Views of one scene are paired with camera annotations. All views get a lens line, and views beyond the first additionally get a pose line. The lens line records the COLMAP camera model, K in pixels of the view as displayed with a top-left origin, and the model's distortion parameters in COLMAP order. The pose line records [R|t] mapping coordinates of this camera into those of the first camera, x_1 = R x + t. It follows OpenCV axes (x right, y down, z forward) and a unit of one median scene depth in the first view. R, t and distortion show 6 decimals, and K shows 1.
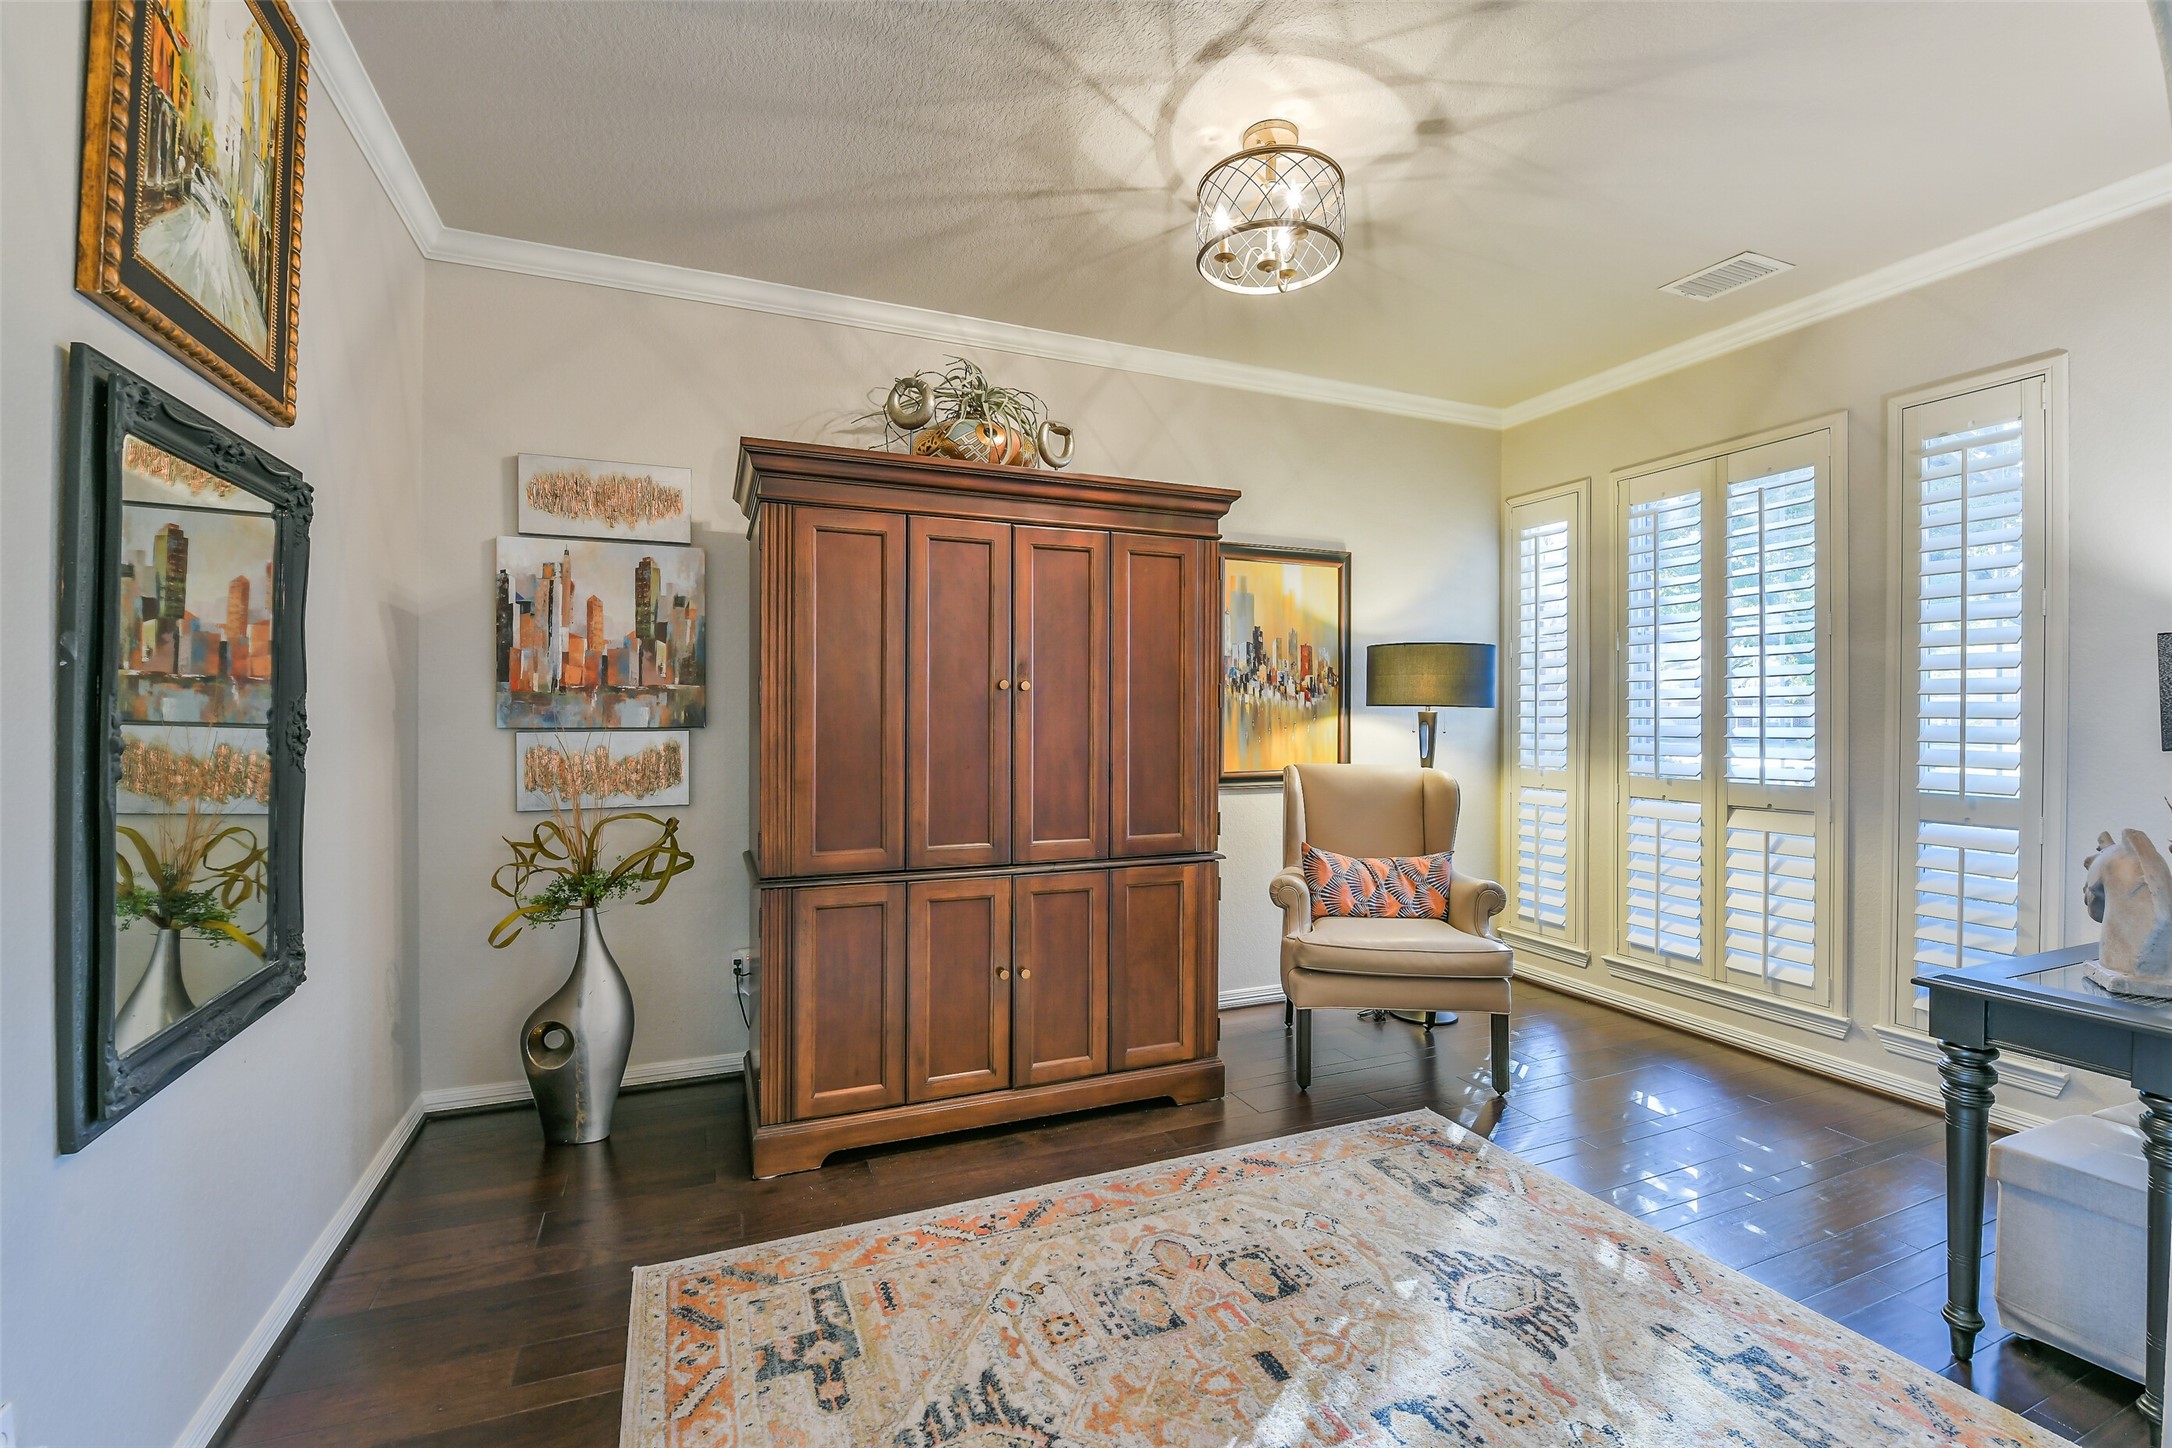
lens RADIAL K [[942.8, 0, 1086.0], [0, 942.8, 724.0], [0, 0, 1]] dist [-0.003170, -0.000498]
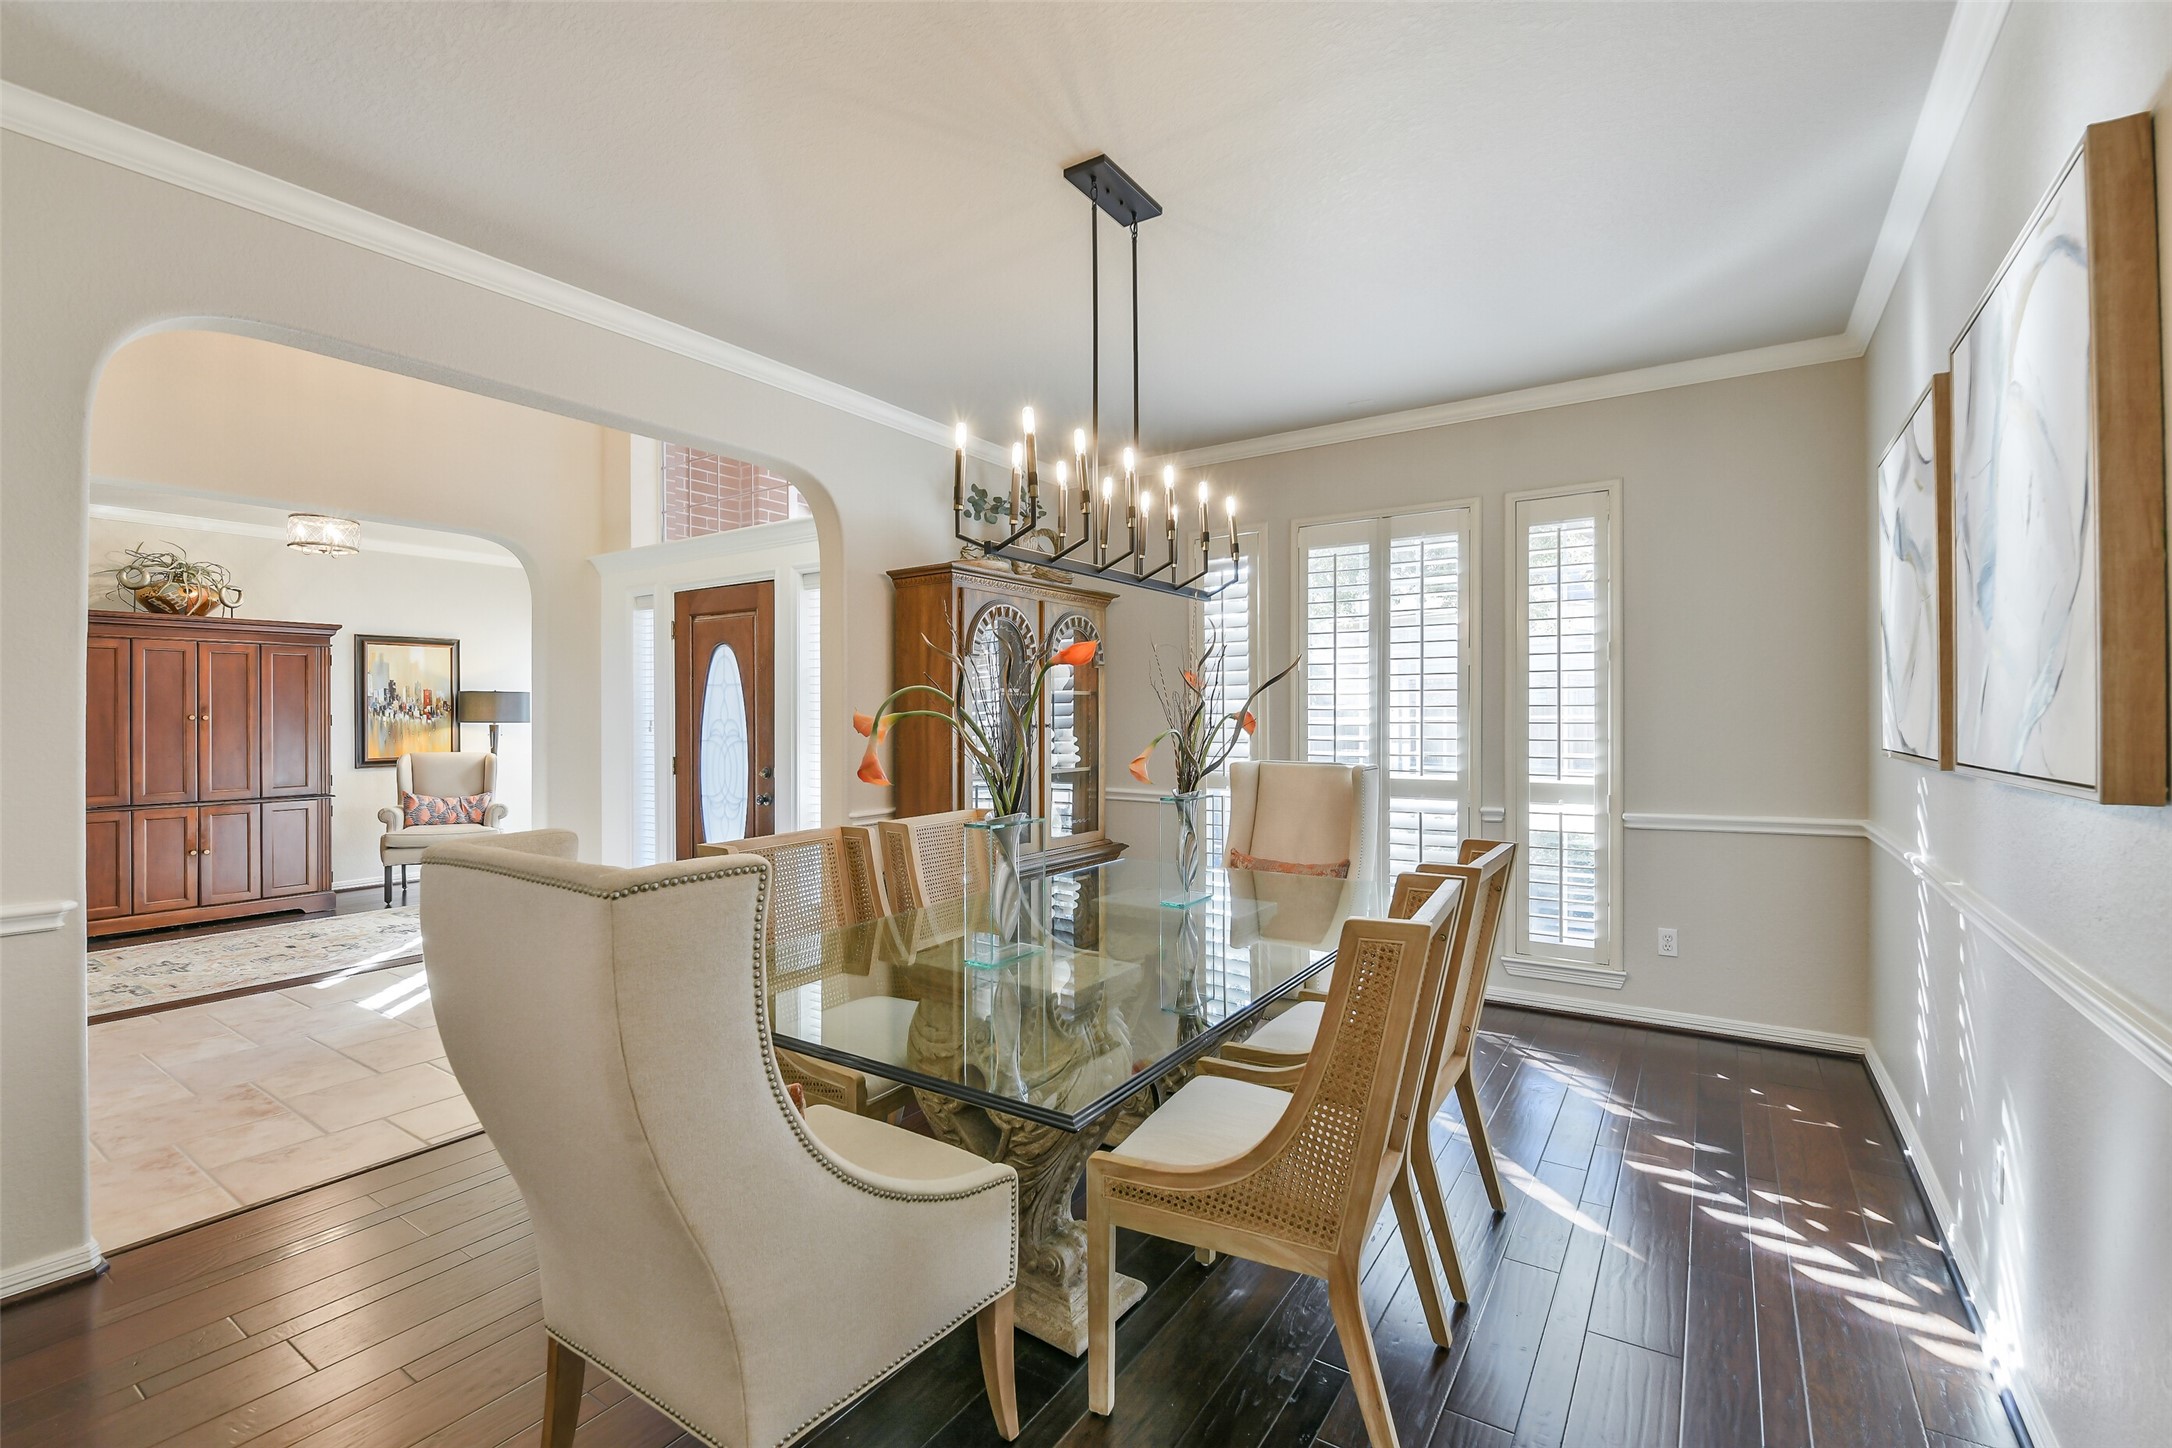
lens RADIAL K [[968.1, 0, 1086.0], [0, 968.1, 724.0], [0, 0, 1]] dist [-0.000959, -0.000342]
pose [[0.828891, -0.009781, 0.559325, 0.278458], [0.012882, 0.999916, -0.001605, 0.004327], [-0.559262, 0.008536, 0.828947, -1.501445]]
